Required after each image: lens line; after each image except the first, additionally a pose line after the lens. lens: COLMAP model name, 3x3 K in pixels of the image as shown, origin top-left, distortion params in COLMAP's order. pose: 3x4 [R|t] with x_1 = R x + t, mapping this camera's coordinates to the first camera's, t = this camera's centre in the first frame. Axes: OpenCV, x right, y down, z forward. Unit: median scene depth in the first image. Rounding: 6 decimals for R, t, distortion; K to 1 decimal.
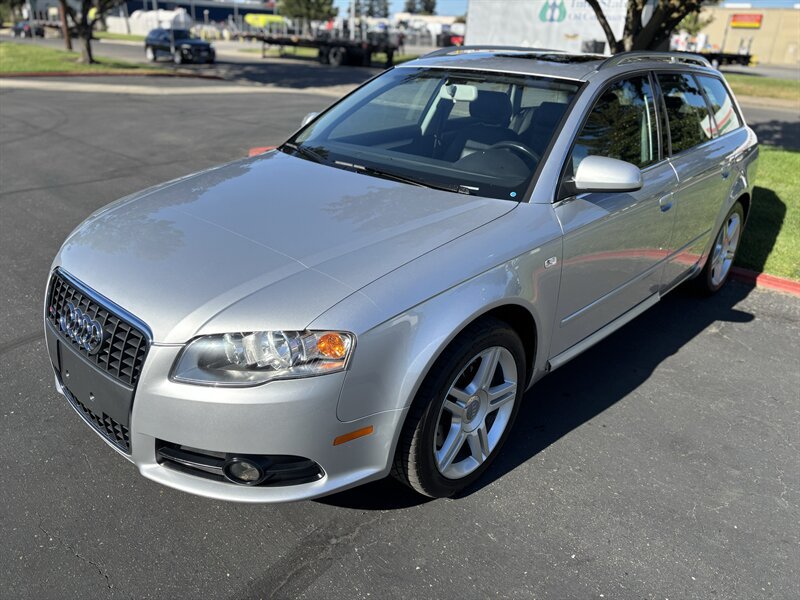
lens RADIAL K [[612.4, 0, 399.9], [0, 612.4, 292.9], [0, 0, 1]] dist [0.037706, -0.057671]
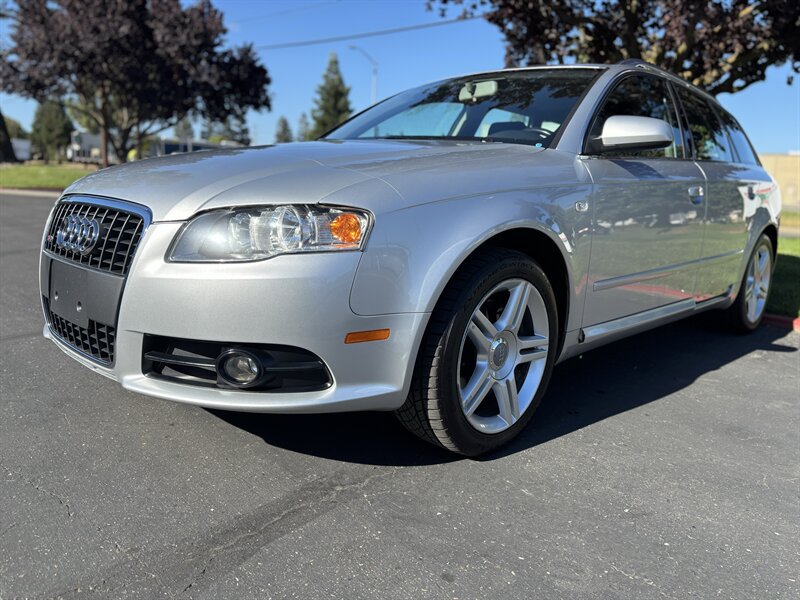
lens RADIAL K [[612.4, 0, 396.8], [0, 612.4, 294.0], [0, 0, 1]] dist [0.037706, -0.057671]
pose [[0.999531, 0.015763, -0.026239, -0.009828], [-0.020992, 0.976862, -0.212836, 0.308448], [0.022278, 0.213287, 0.976736, 0.114502]]
